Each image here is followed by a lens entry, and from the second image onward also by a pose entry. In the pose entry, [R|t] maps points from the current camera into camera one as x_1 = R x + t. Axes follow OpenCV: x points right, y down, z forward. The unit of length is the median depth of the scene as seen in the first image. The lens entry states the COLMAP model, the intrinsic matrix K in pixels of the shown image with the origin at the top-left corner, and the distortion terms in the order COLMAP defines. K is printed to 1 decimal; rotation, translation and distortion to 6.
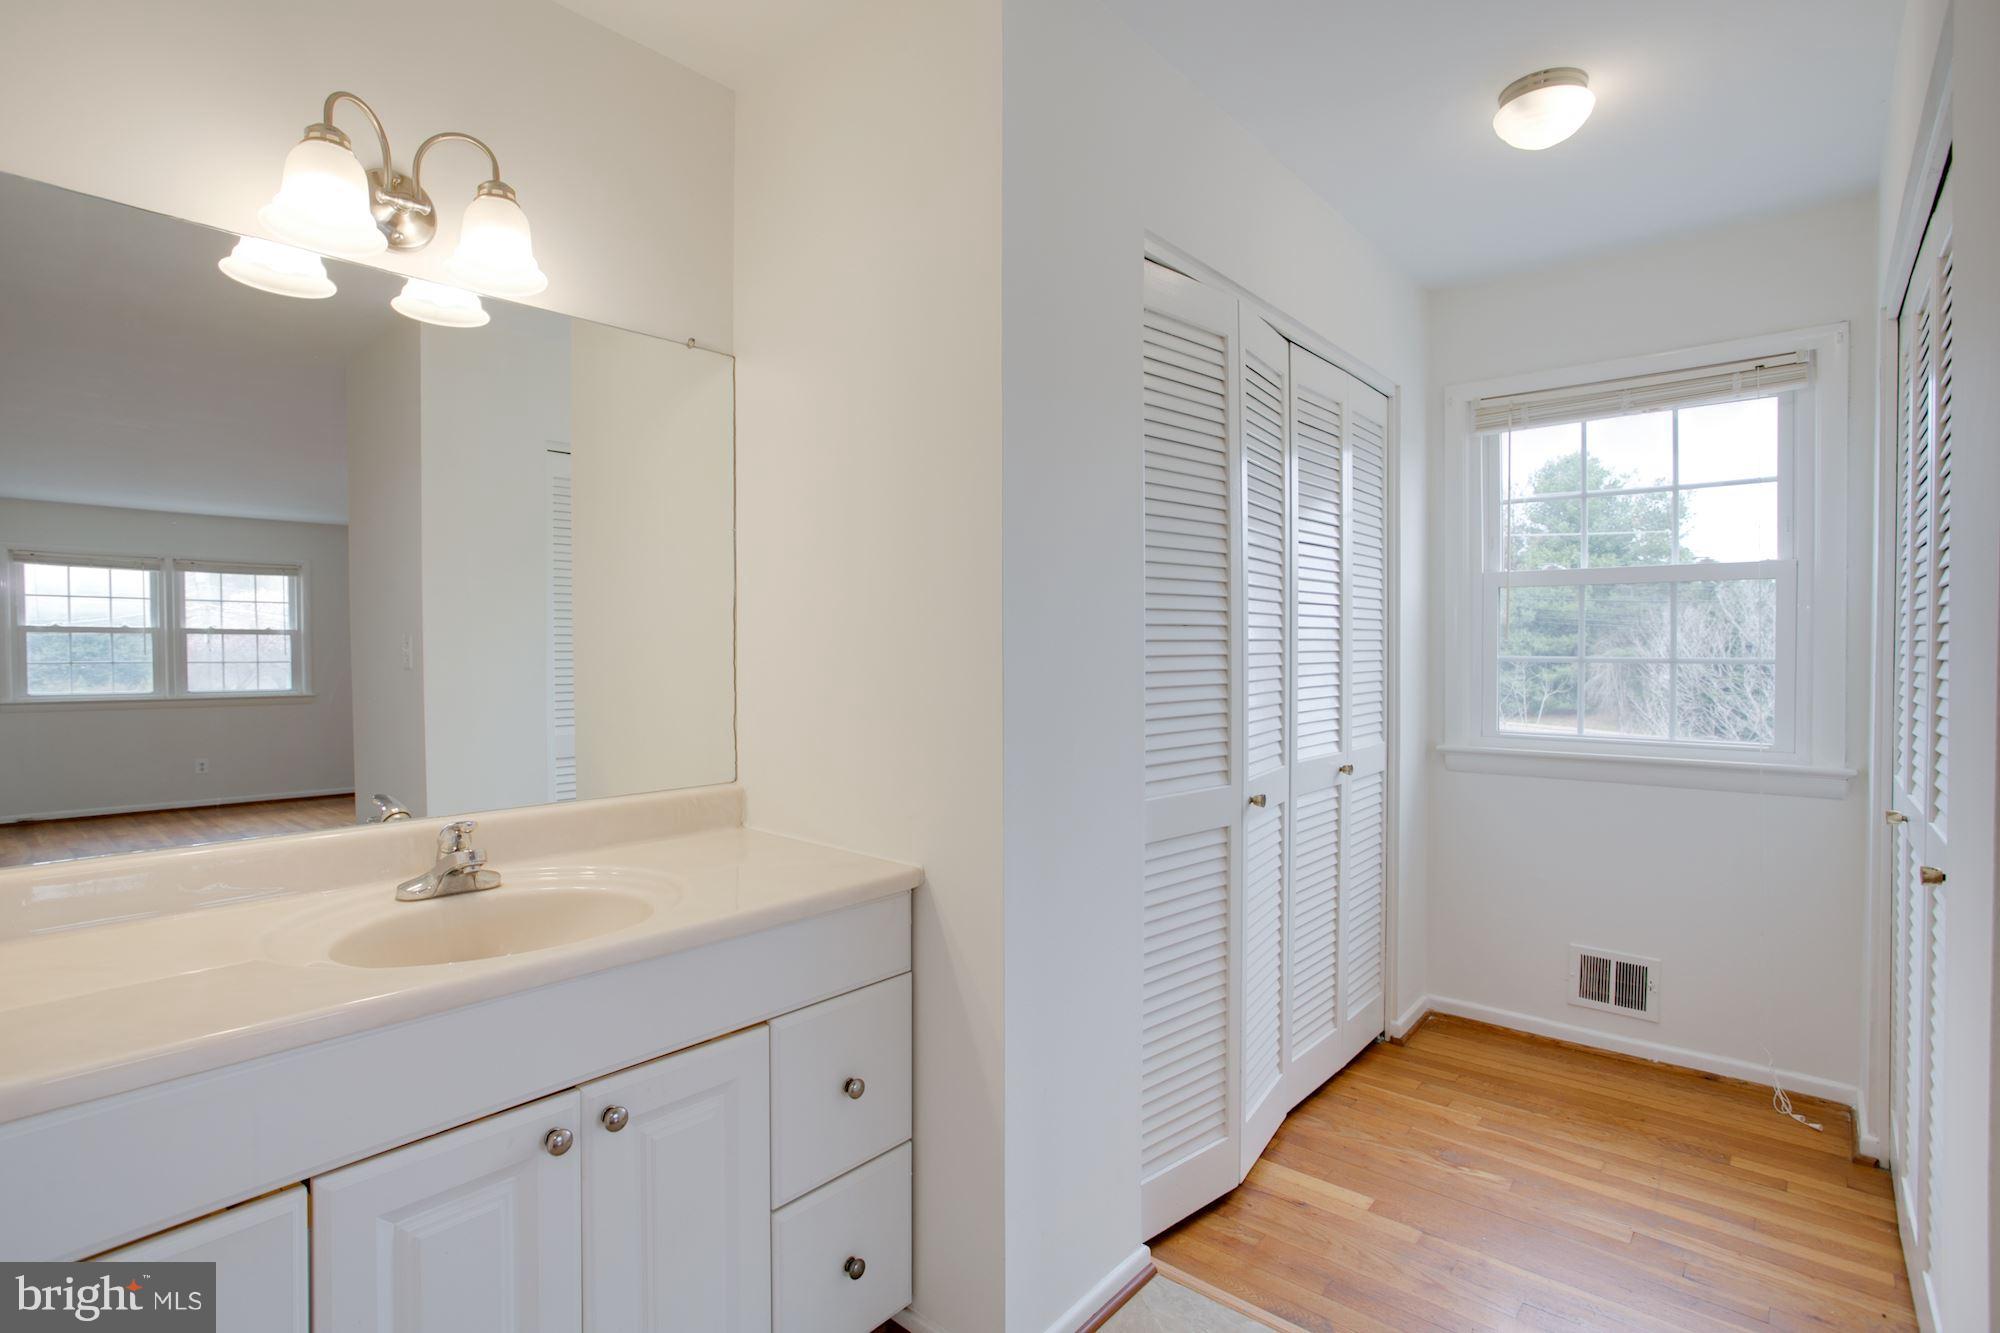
lens RADIAL K [[978.8, 0, 1036.8], [0, 978.8, 642.8], [0, 0, 1]] dist [-0.043622, 0.035989]
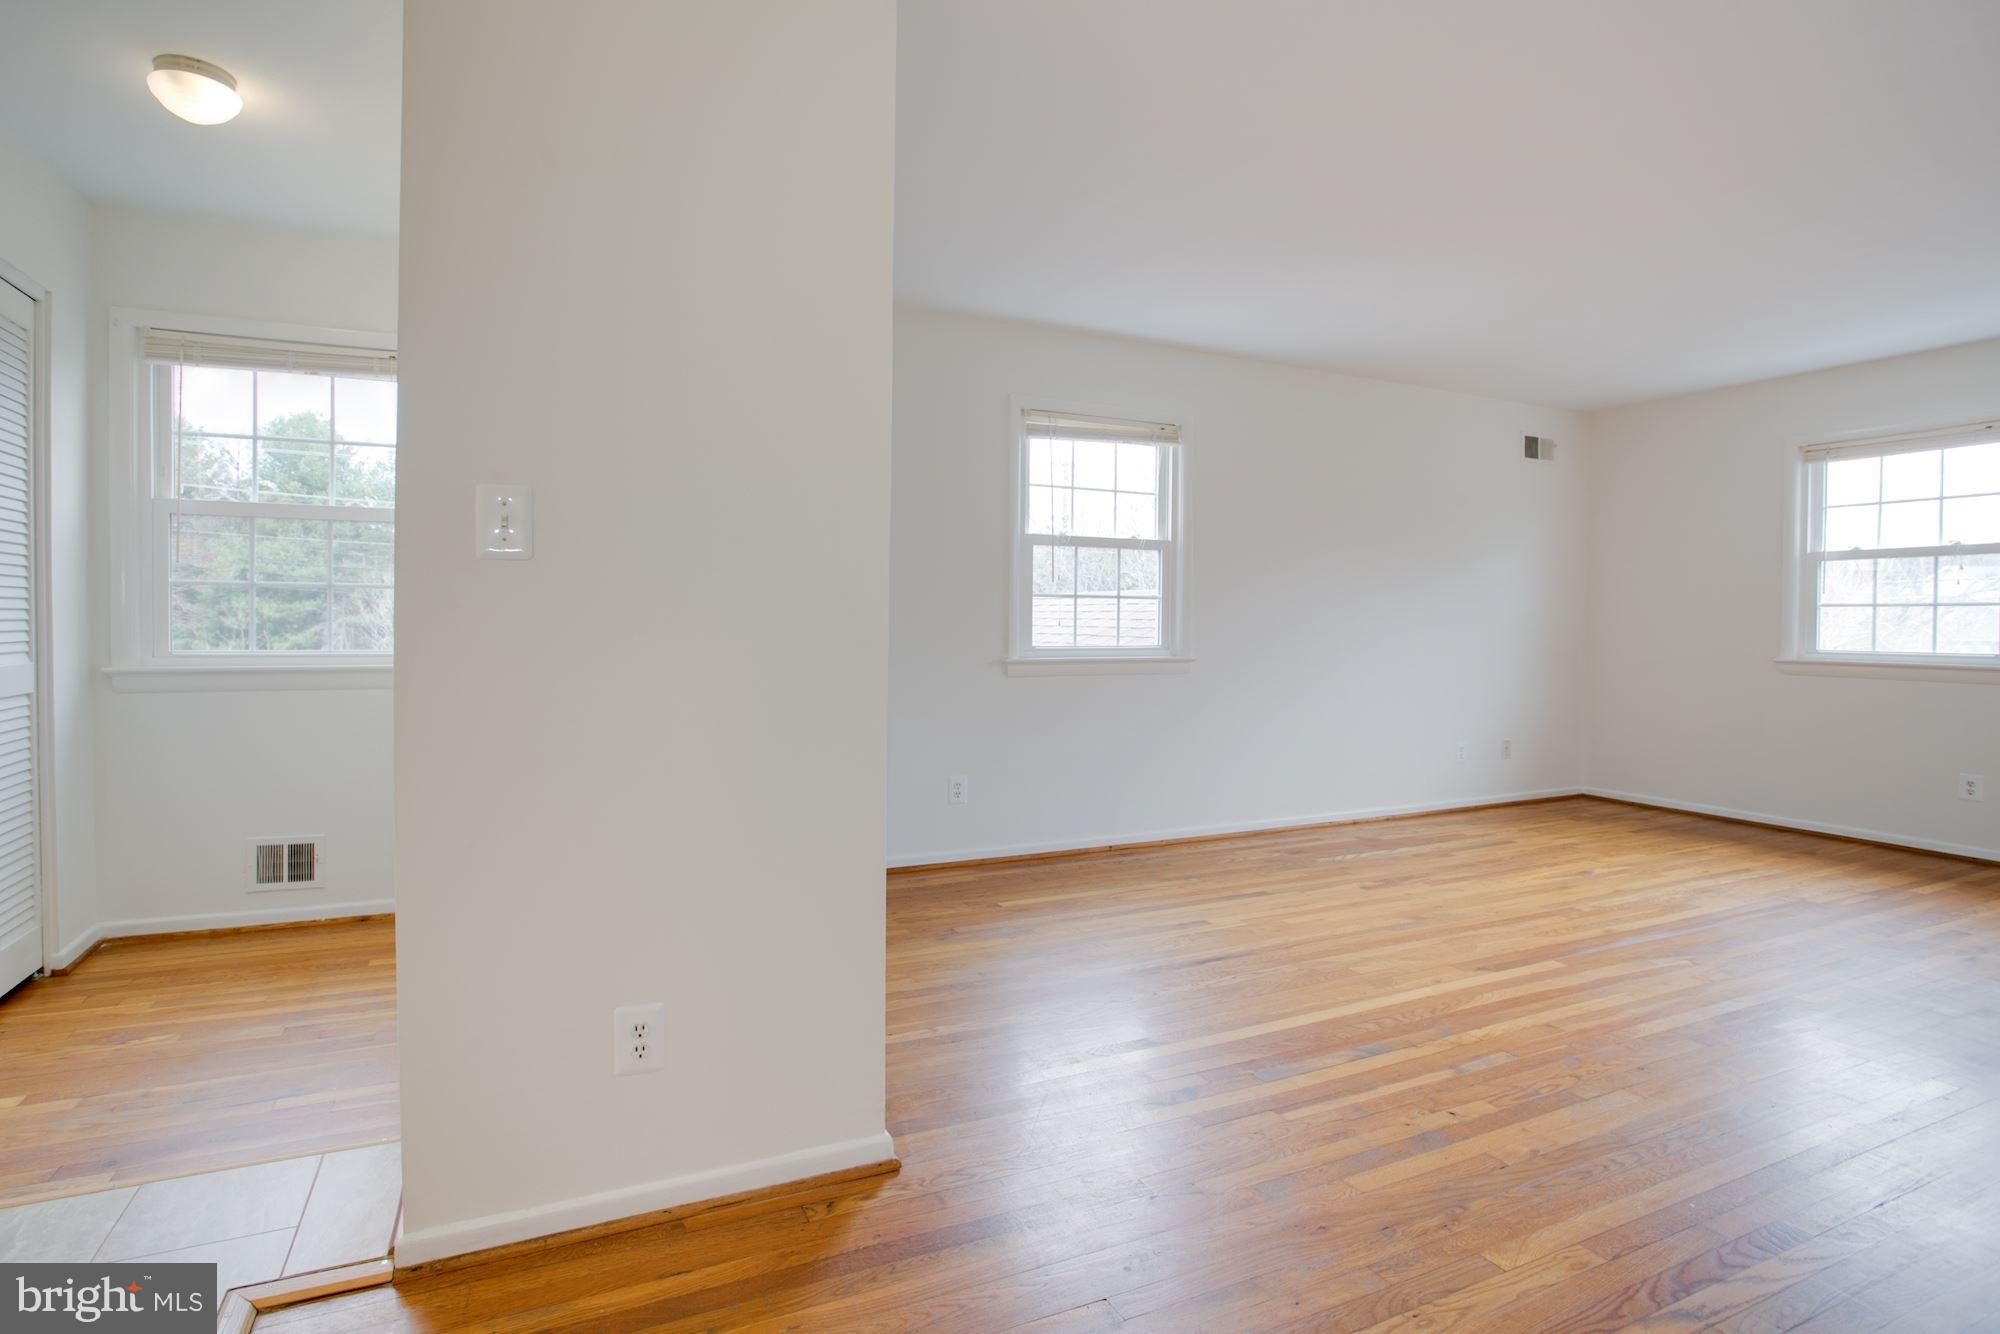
lens RADIAL K [[1006.5, 0, 1000.0], [0, 1006.5, 667.0], [0, 0, 1]] dist [-0.071230, 0.020842]
pose [[0.443630, -0.023646, 0.895898, -0.064275], [-0.017631, 0.999228, 0.035104, 0.058451], [-0.896037, -0.031369, 0.442871, -0.277791]]
